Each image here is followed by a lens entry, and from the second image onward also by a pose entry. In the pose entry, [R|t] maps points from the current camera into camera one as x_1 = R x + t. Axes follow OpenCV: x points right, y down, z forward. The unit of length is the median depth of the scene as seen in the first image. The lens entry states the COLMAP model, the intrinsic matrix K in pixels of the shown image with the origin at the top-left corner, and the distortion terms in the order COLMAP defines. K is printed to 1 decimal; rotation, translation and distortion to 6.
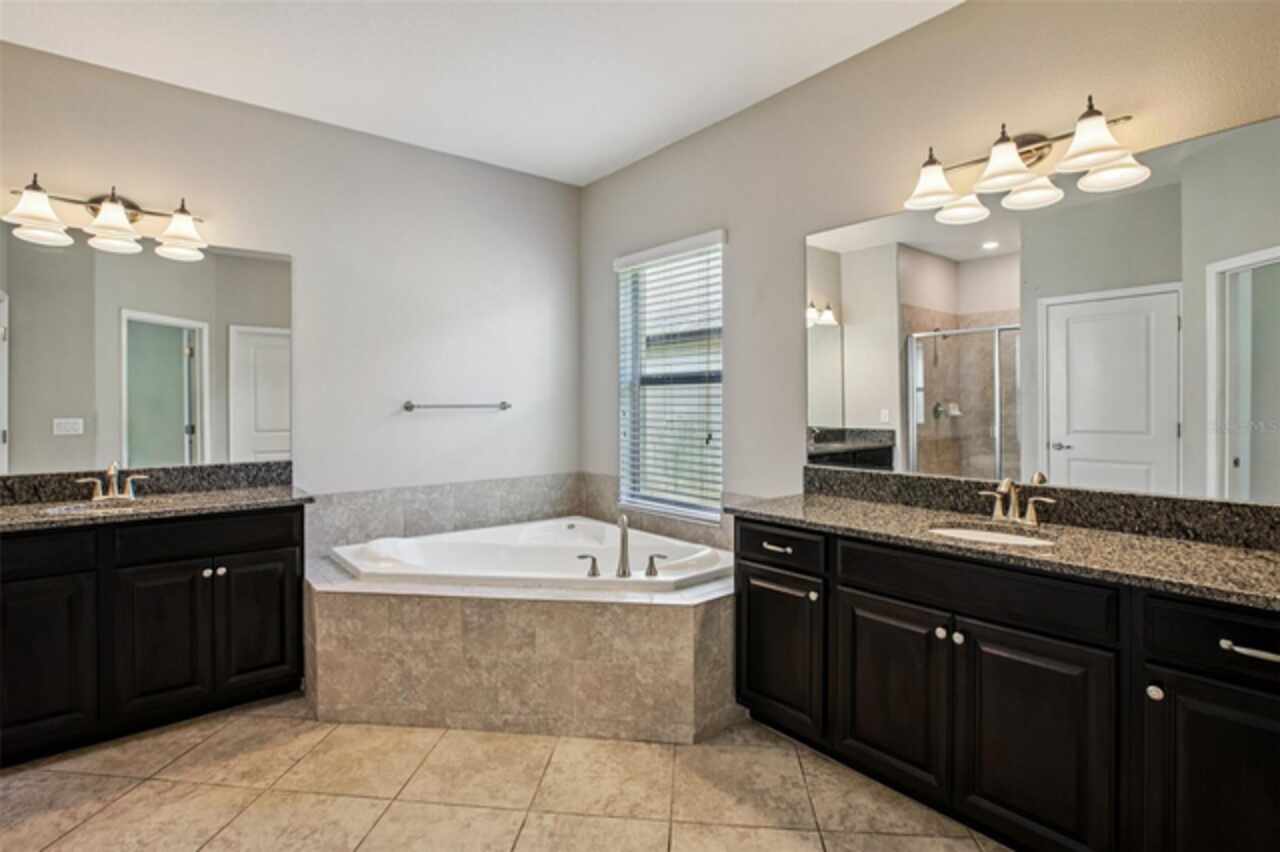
lens RADIAL K [[597.4, 0, 636.8], [0, 597.4, 397.8], [0, 0, 1]] dist [-0.049652, 0.016269]
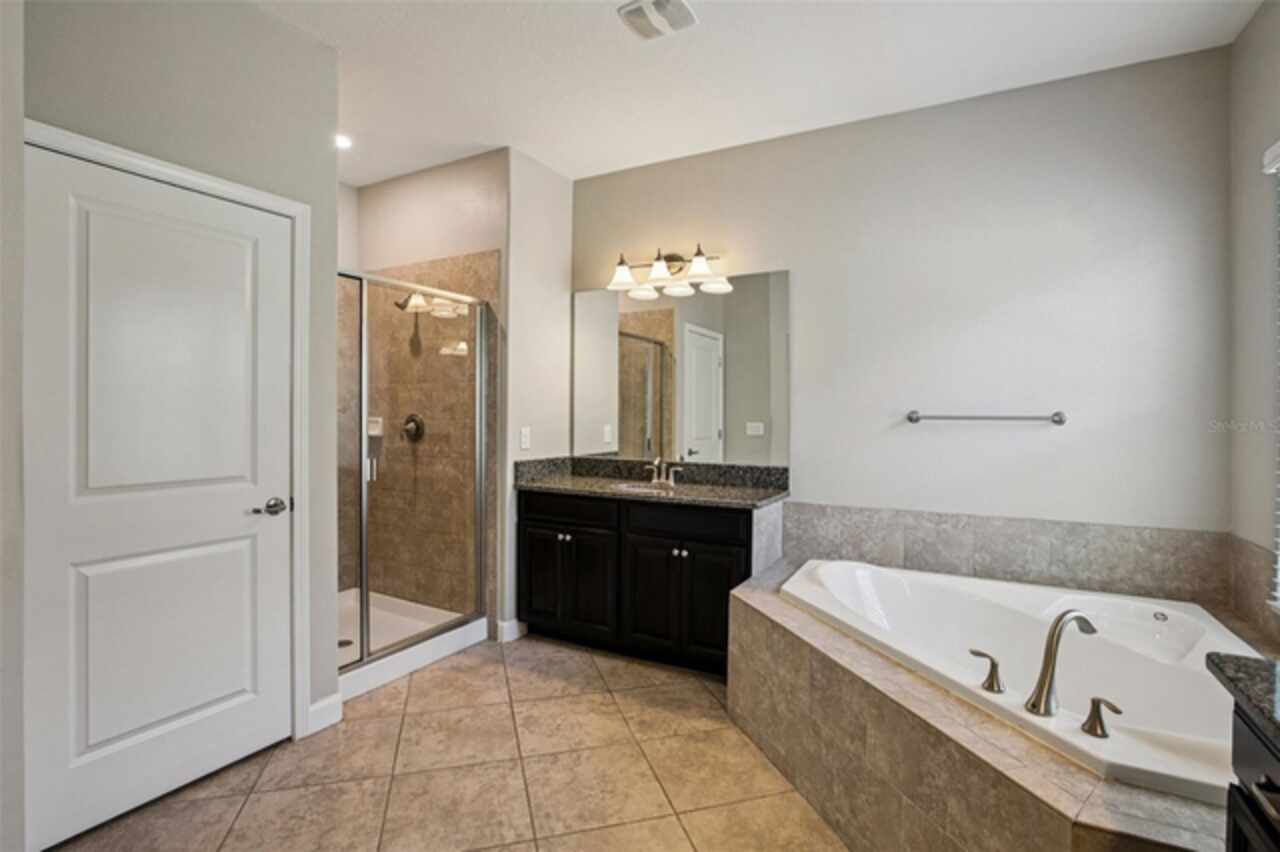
lens RADIAL K [[601.5, 0, 632.3], [0, 601.5, 416.7], [0, 0, 1]] dist [-0.053577, 0.016932]
pose [[0.382528, 0.013957, -0.923838, 0.304410], [0.002237, 0.999869, 0.016032, -0.000855], [0.923941, -0.008199, 0.382447, 0.357538]]
